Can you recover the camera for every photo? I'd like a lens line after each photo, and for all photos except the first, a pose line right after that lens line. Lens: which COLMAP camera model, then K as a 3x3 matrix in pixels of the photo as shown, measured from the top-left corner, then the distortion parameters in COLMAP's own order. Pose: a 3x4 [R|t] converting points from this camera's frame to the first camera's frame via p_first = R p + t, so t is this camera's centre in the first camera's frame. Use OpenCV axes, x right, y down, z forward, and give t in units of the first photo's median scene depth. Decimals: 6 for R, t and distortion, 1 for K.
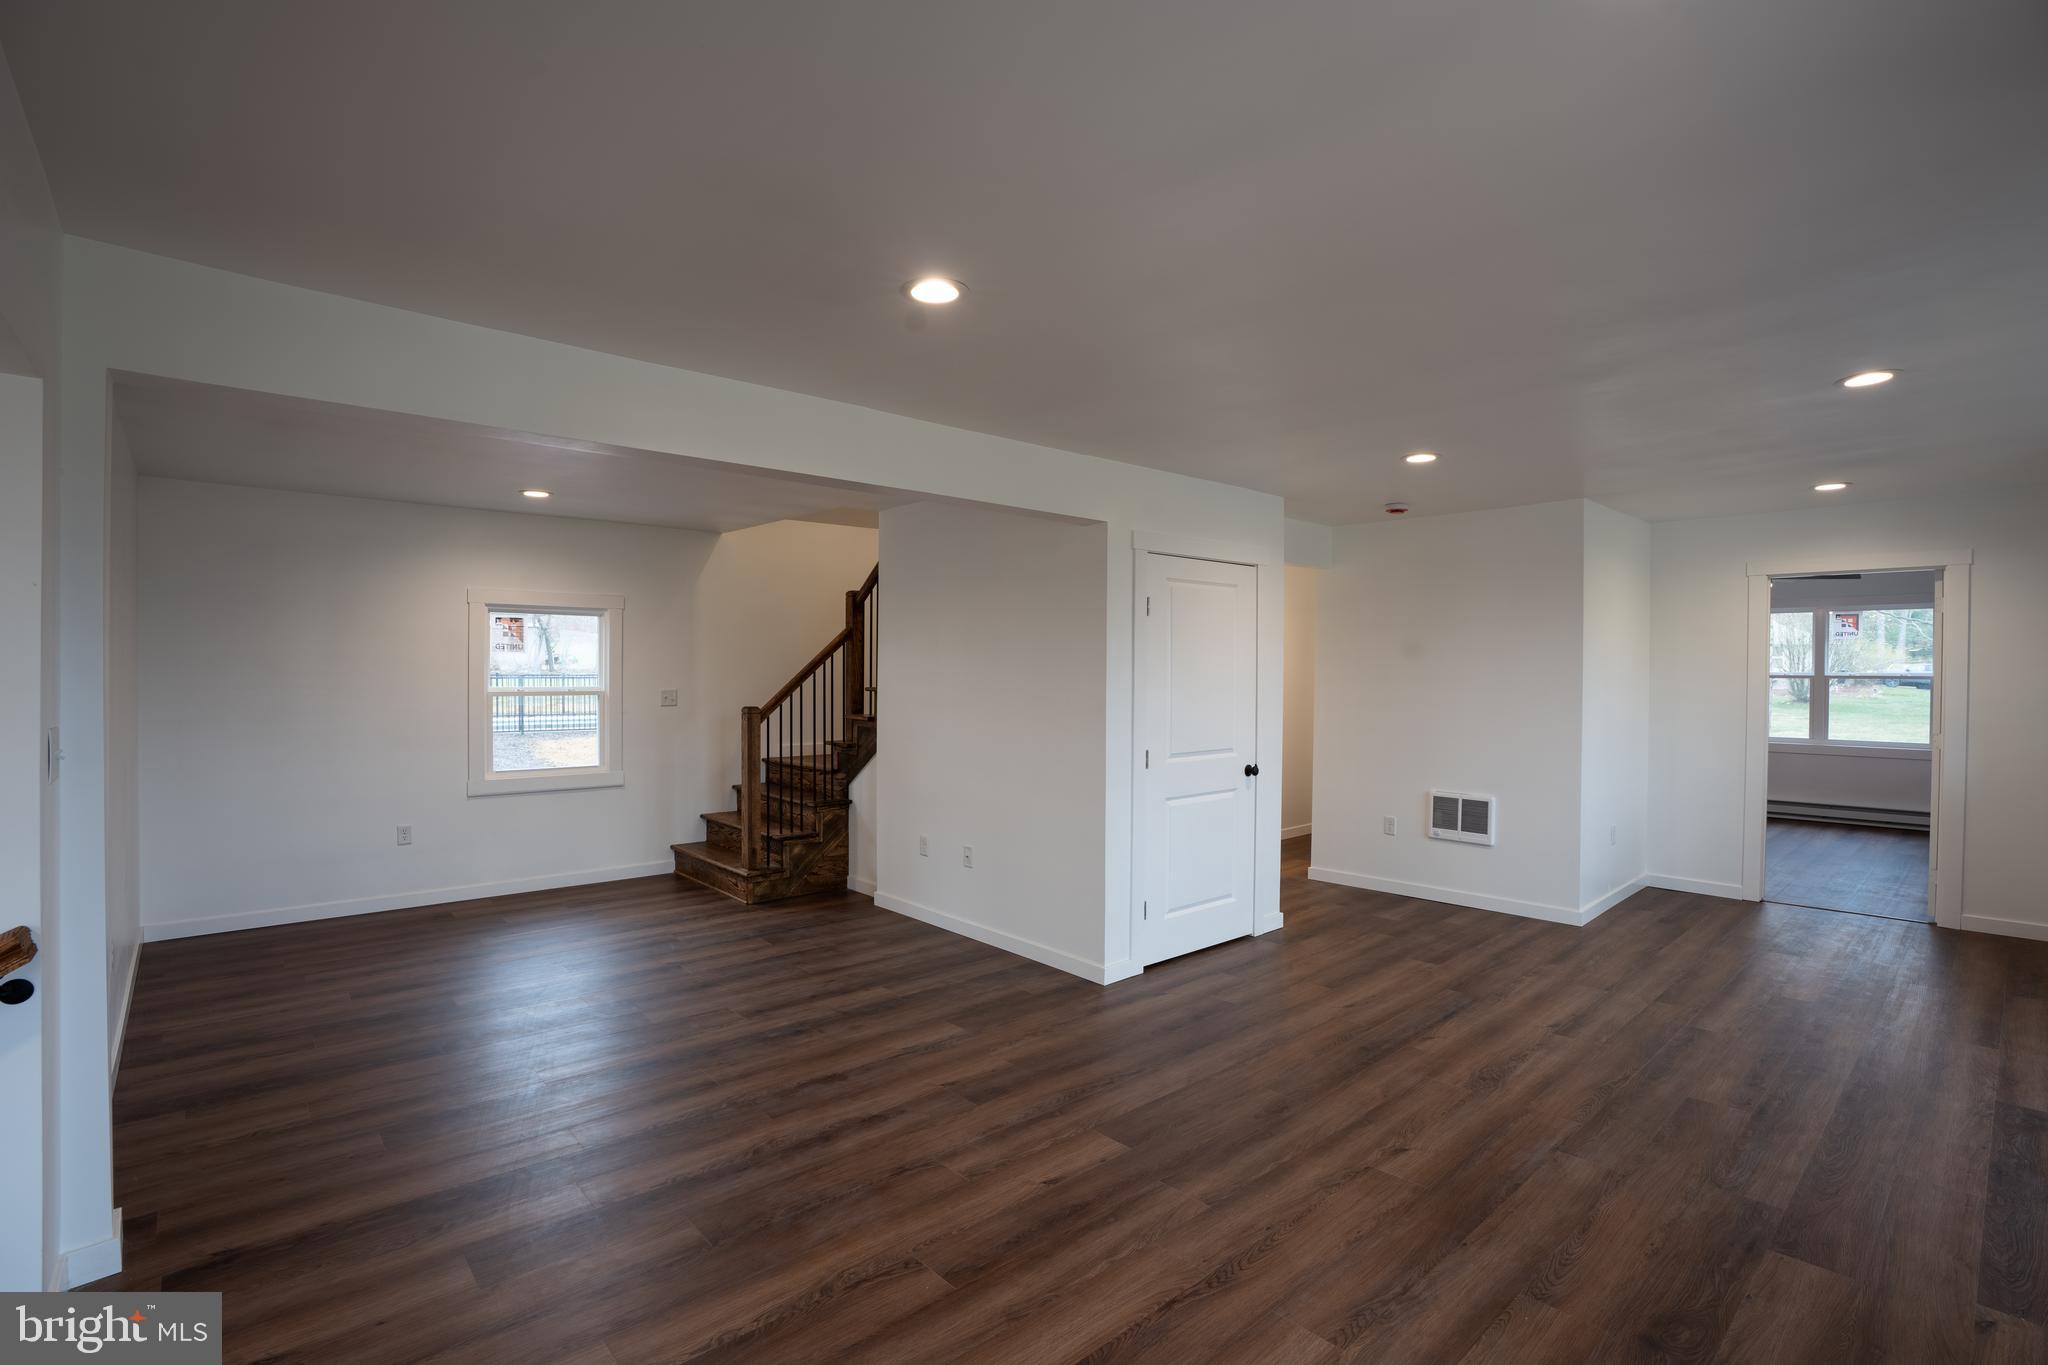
lens RADIAL K [[943.7, 0, 1008.9], [0, 943.7, 681.0], [0, 0, 1]] dist [-0.068677, 0.024983]
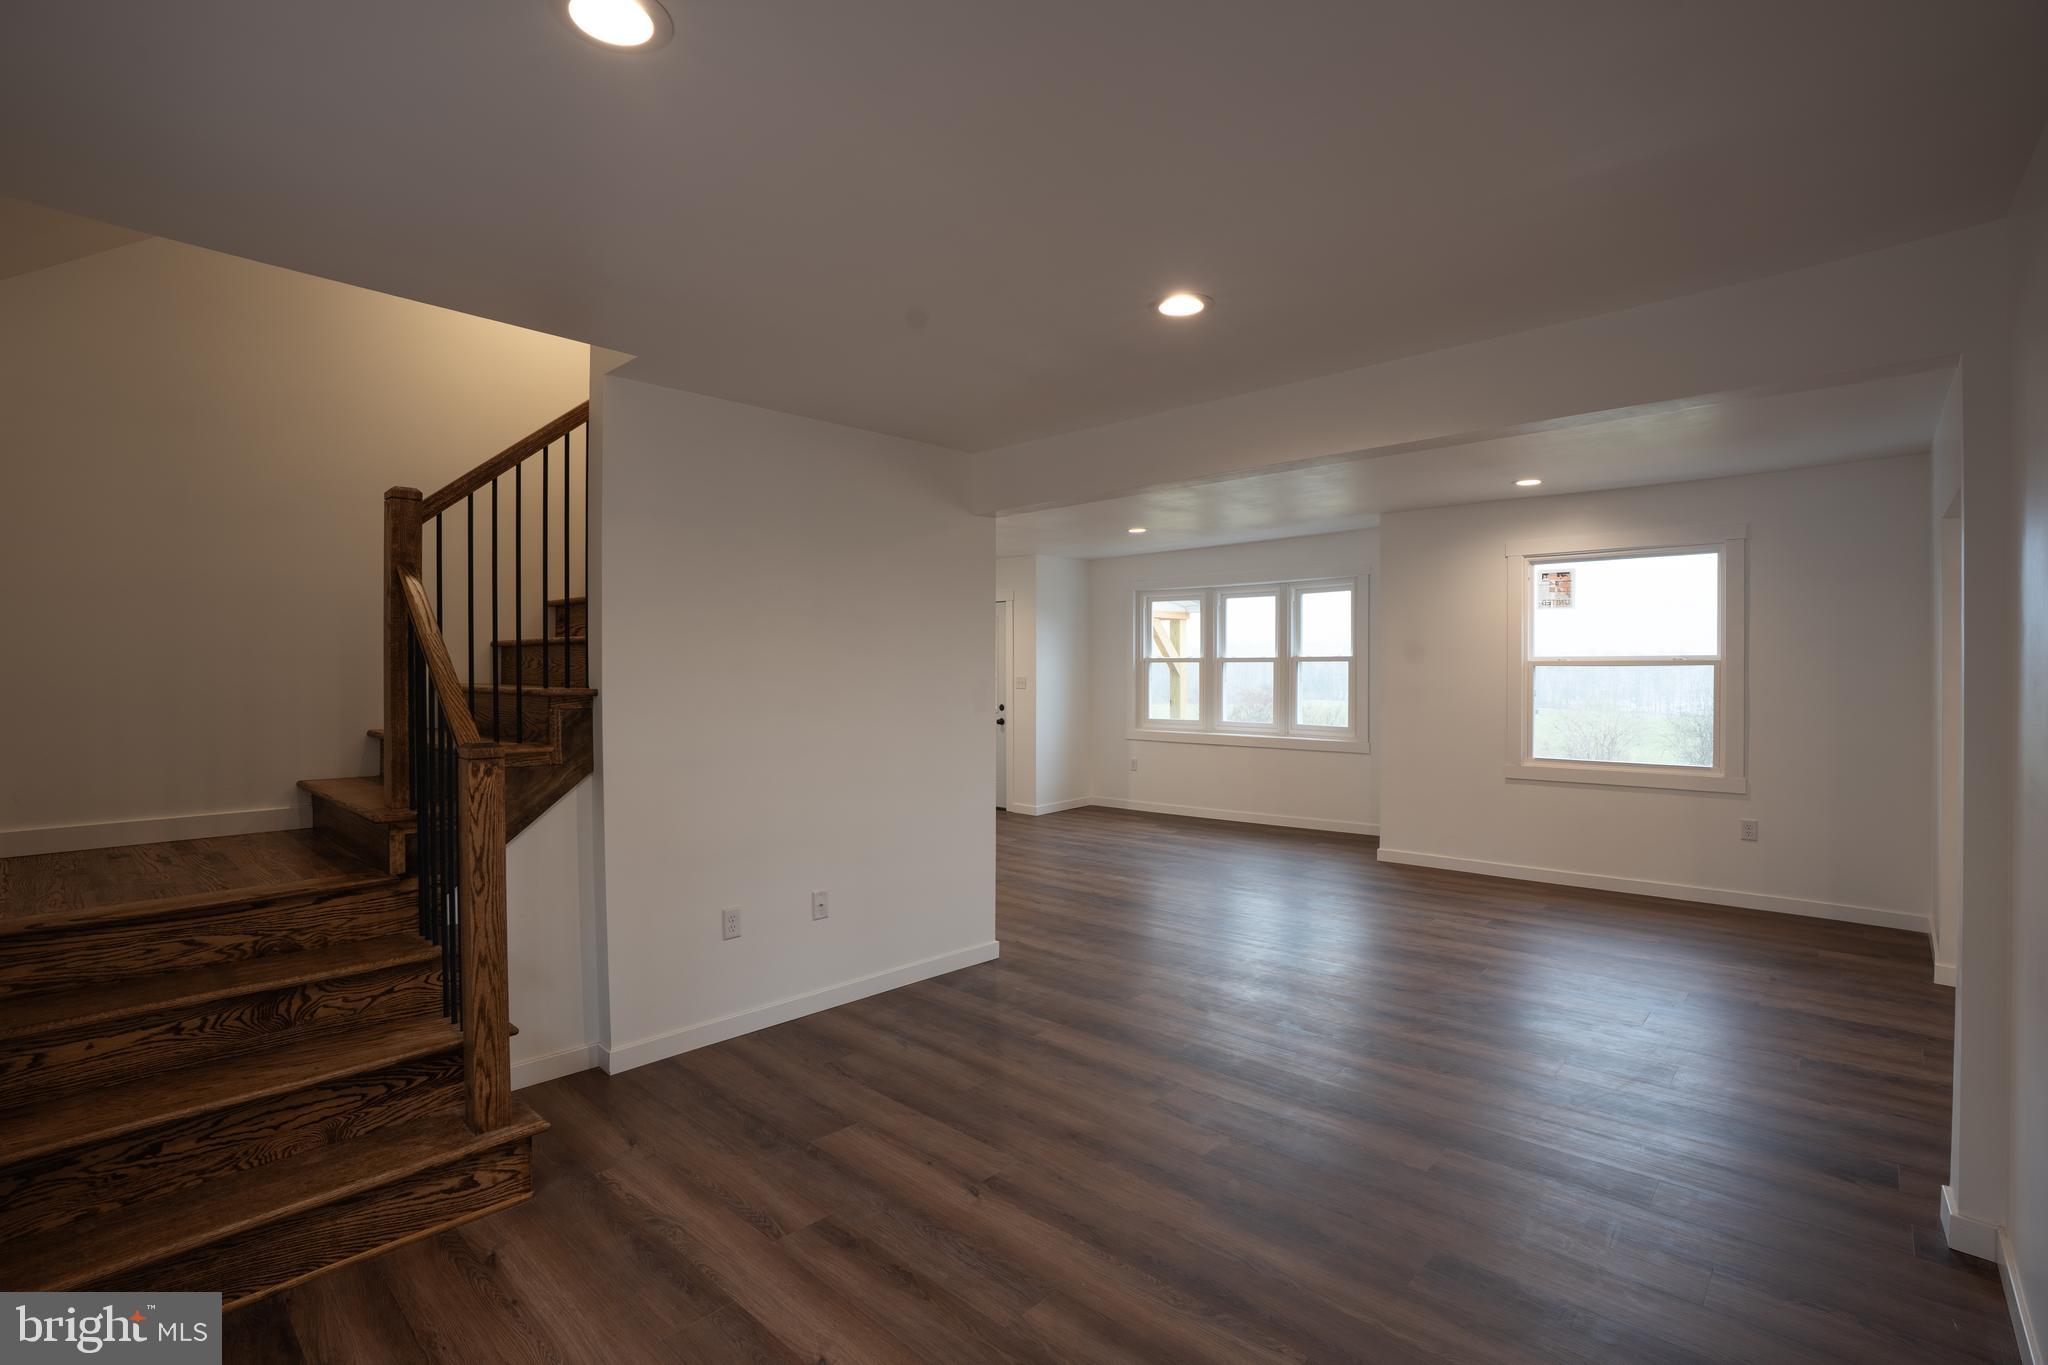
lens RADIAL K [[955.1, 0, 1002.7], [0, 955.1, 677.8], [0, 0, 1]] dist [-0.064311, 0.020064]
pose [[-0.090737, -0.011984, 0.995803, -0.960373], [0.014903, 0.999799, 0.013390, -0.004406], [-0.995763, 0.016055, -0.090540, 1.085435]]
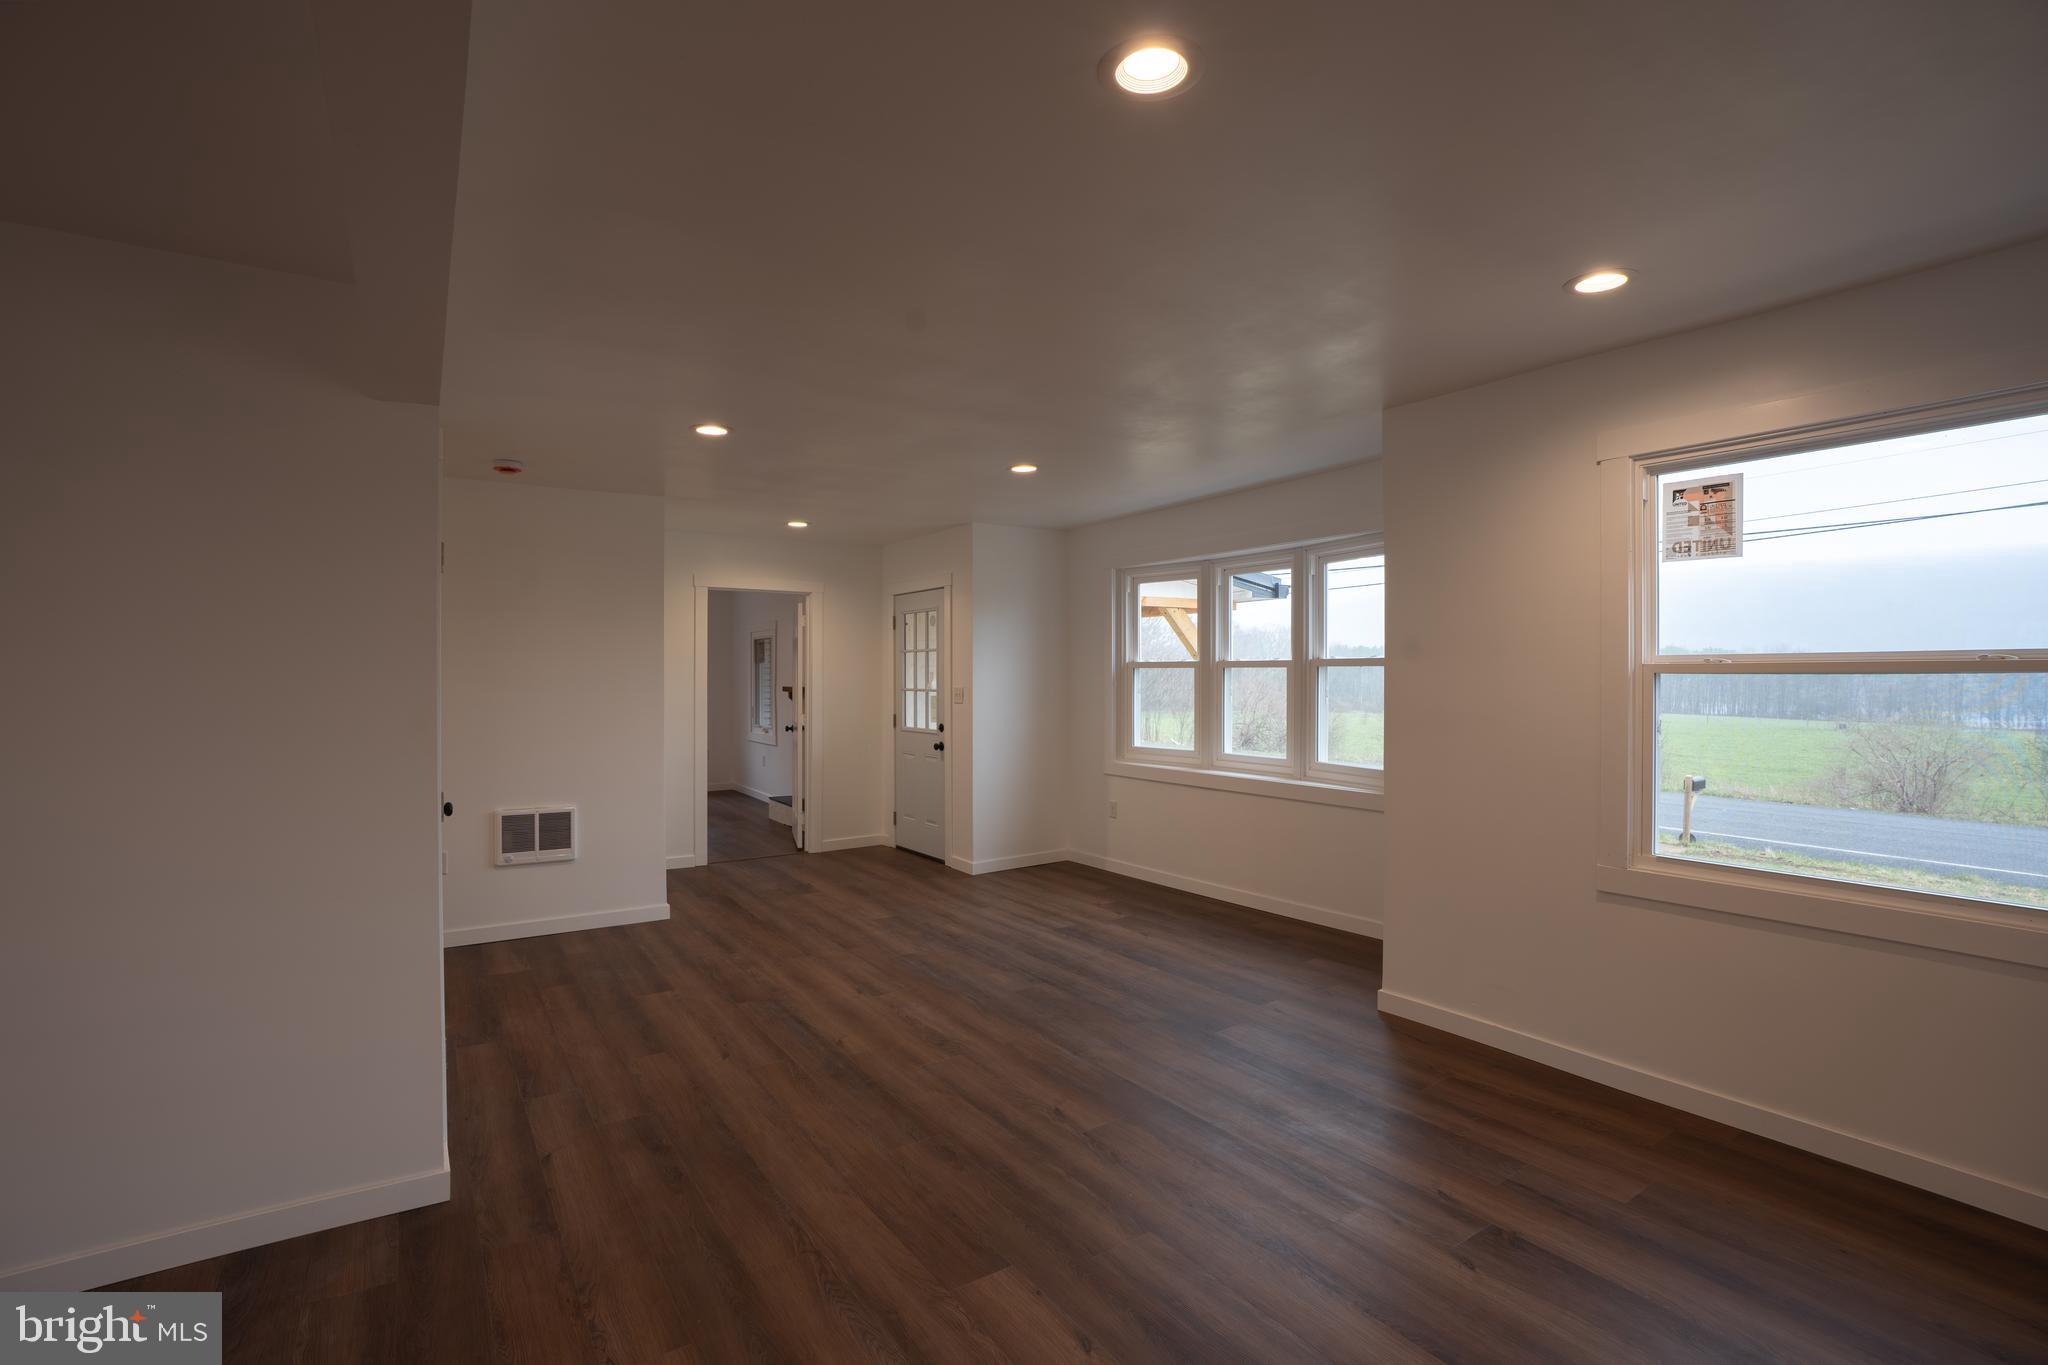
lens RADIAL K [[943.7, 0, 1008.9], [0, 943.7, 681.0], [0, 0, 1]] dist [-0.068677, 0.024983]
pose [[0.137992, -0.007684, 0.990404, -0.408045], [0.012586, 0.999903, 0.006004, 0.003256], [-0.990353, 0.011637, 0.138075, 0.572174]]
